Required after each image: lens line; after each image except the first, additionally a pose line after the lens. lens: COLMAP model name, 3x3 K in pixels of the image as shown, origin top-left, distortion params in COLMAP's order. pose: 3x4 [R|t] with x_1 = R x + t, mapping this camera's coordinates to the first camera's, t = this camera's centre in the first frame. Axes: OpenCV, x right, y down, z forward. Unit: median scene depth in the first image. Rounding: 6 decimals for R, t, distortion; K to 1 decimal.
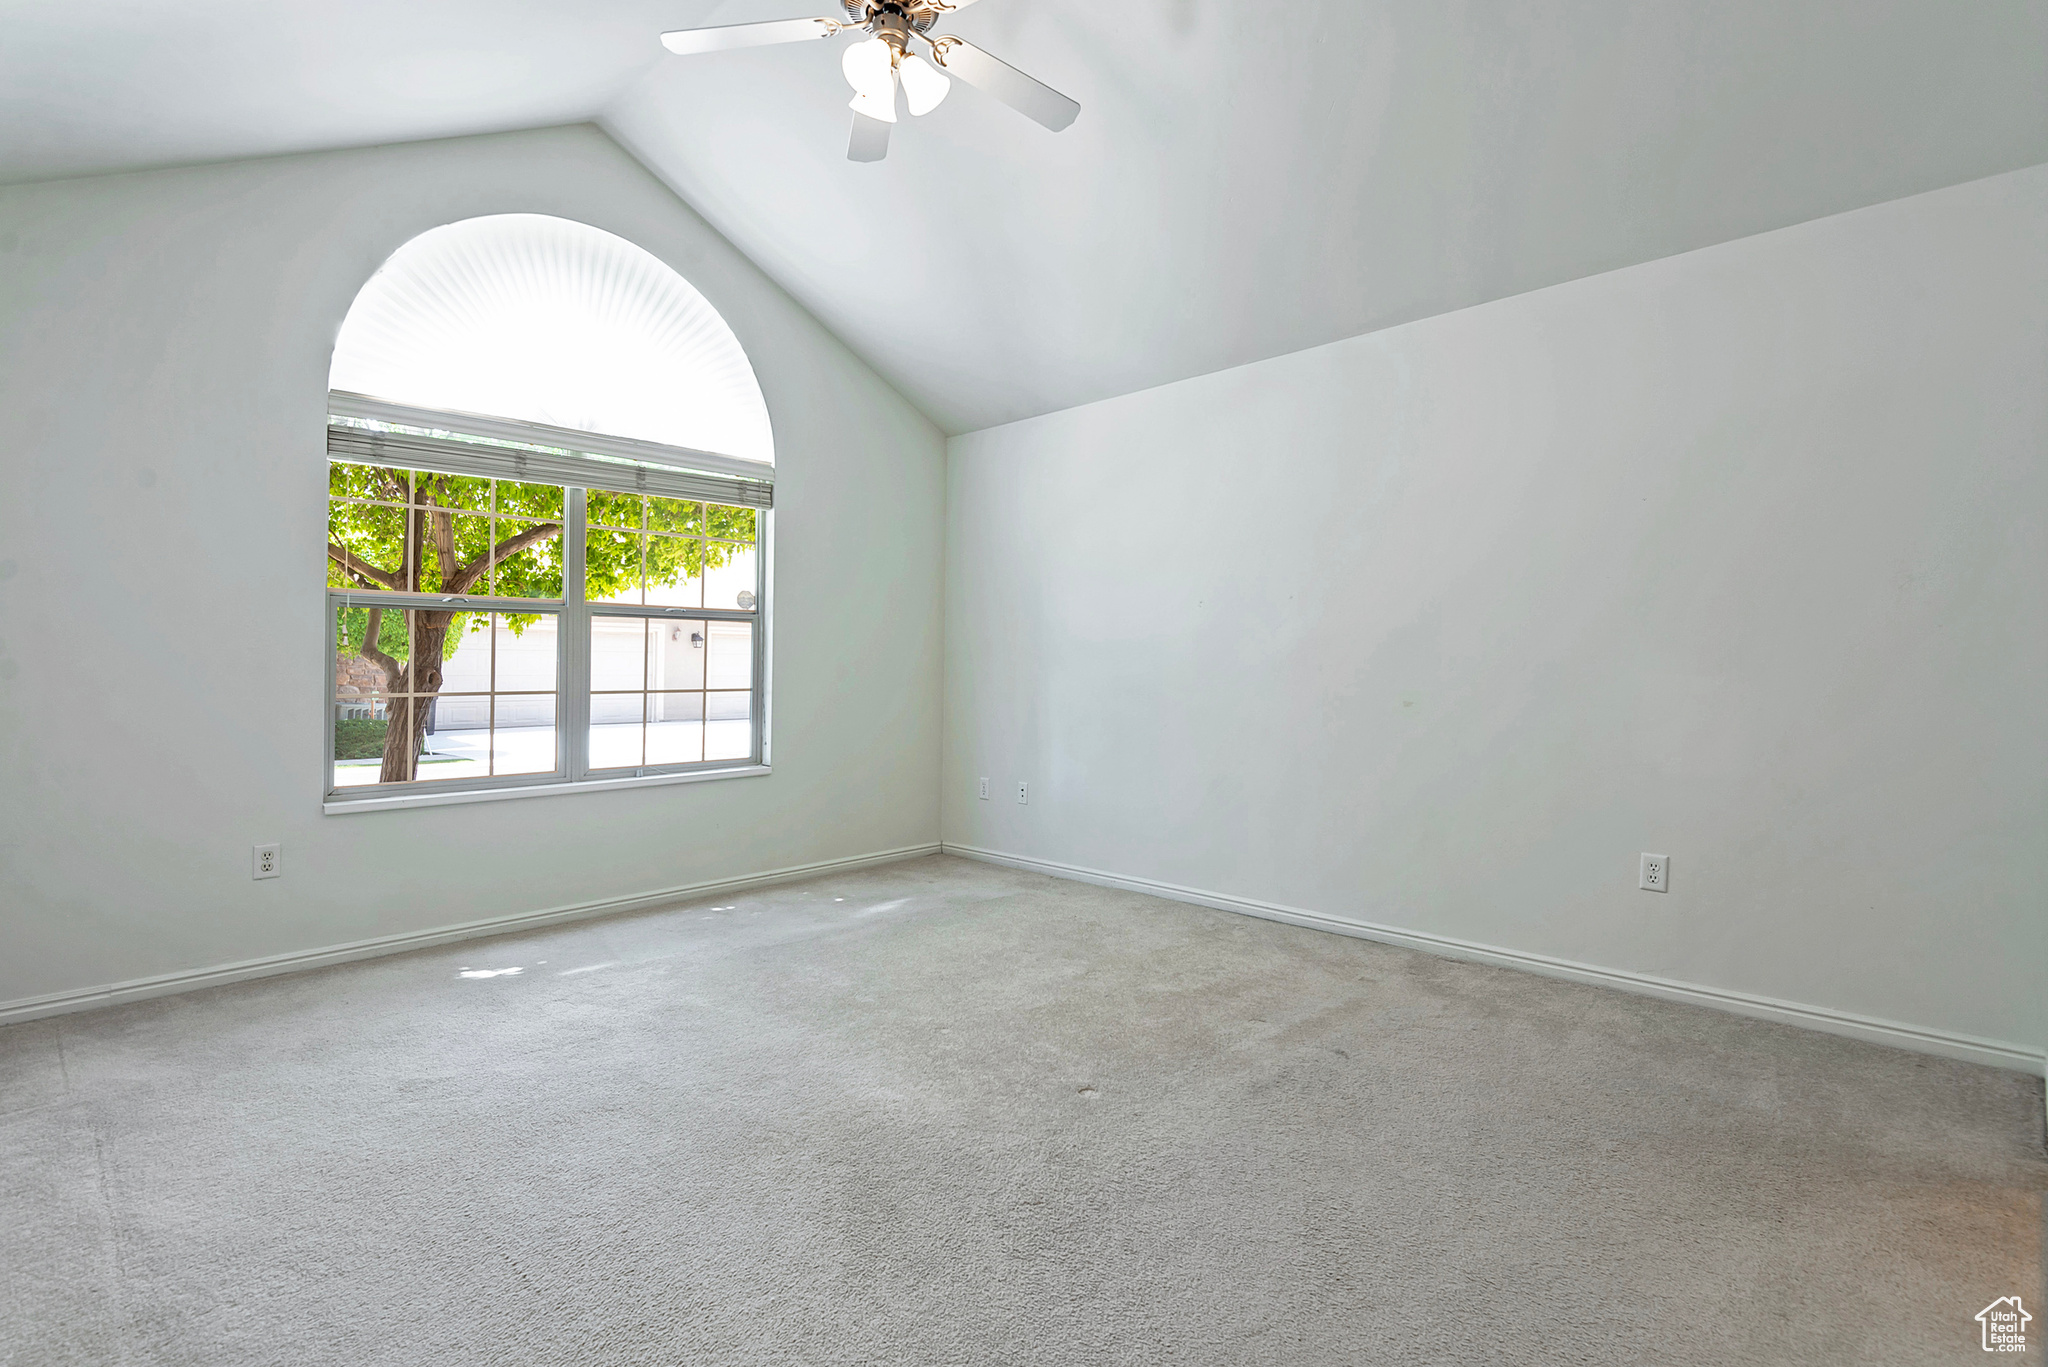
lens RADIAL K [[934.5, 0, 1030.9], [0, 934.5, 683.6], [0, 0, 1]] dist [0.026990, -0.014707]
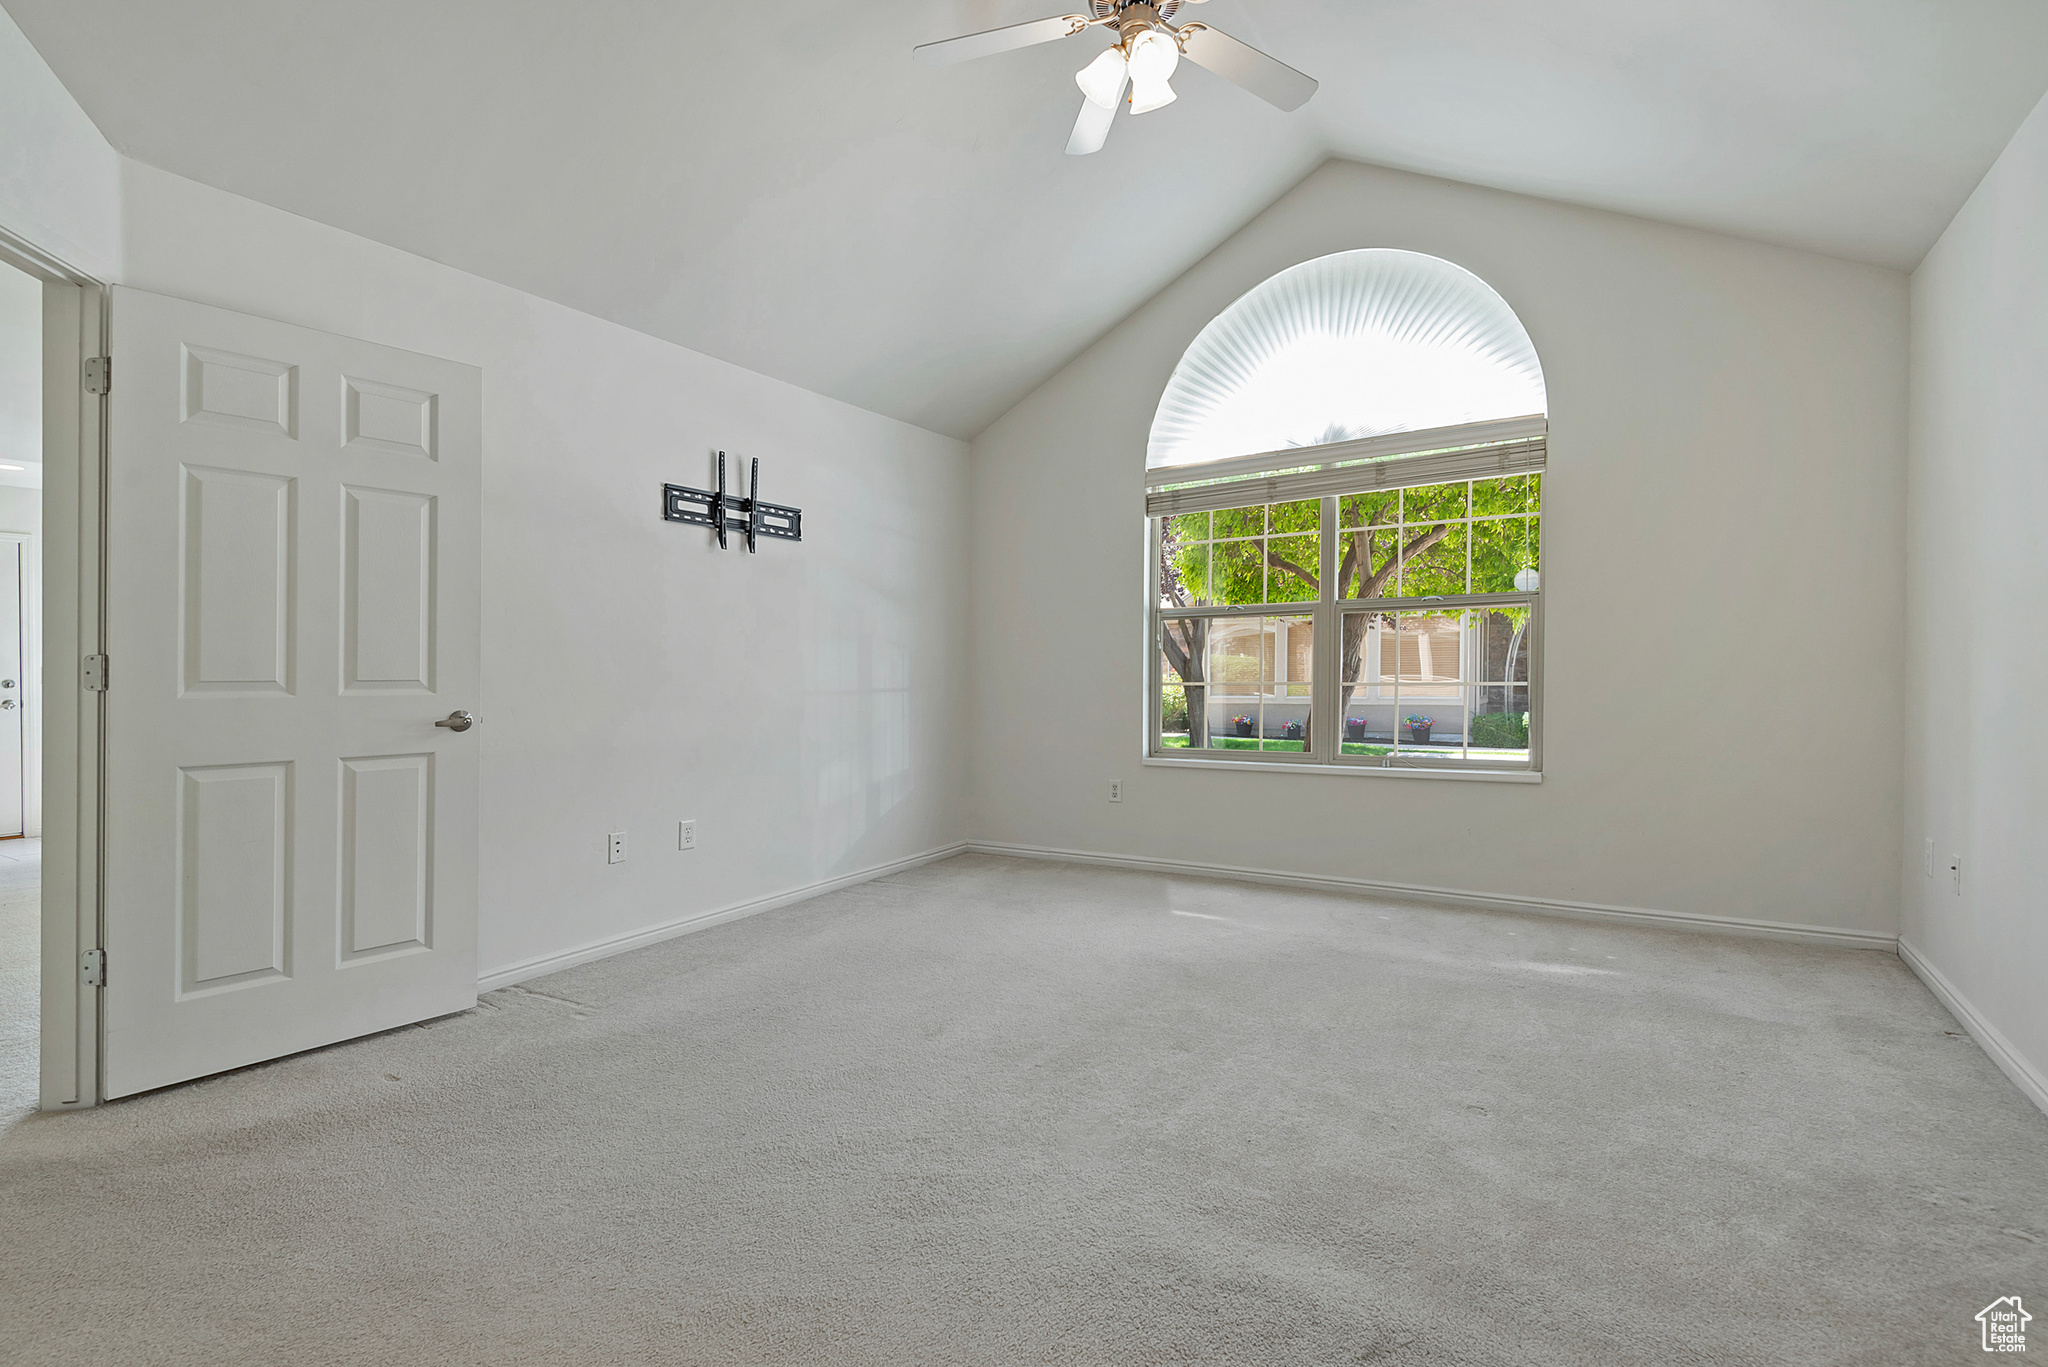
lens RADIAL K [[934.5, 0, 1031.9], [0, 934.5, 674.2], [0, 0, 1]] dist [0.026990, -0.014707]
pose [[0.244308, 0.004764, -0.969686, 0.516734], [-0.001761, 0.999988, 0.004469, -0.005735], [0.969696, 0.000615, 0.244314, 0.417771]]
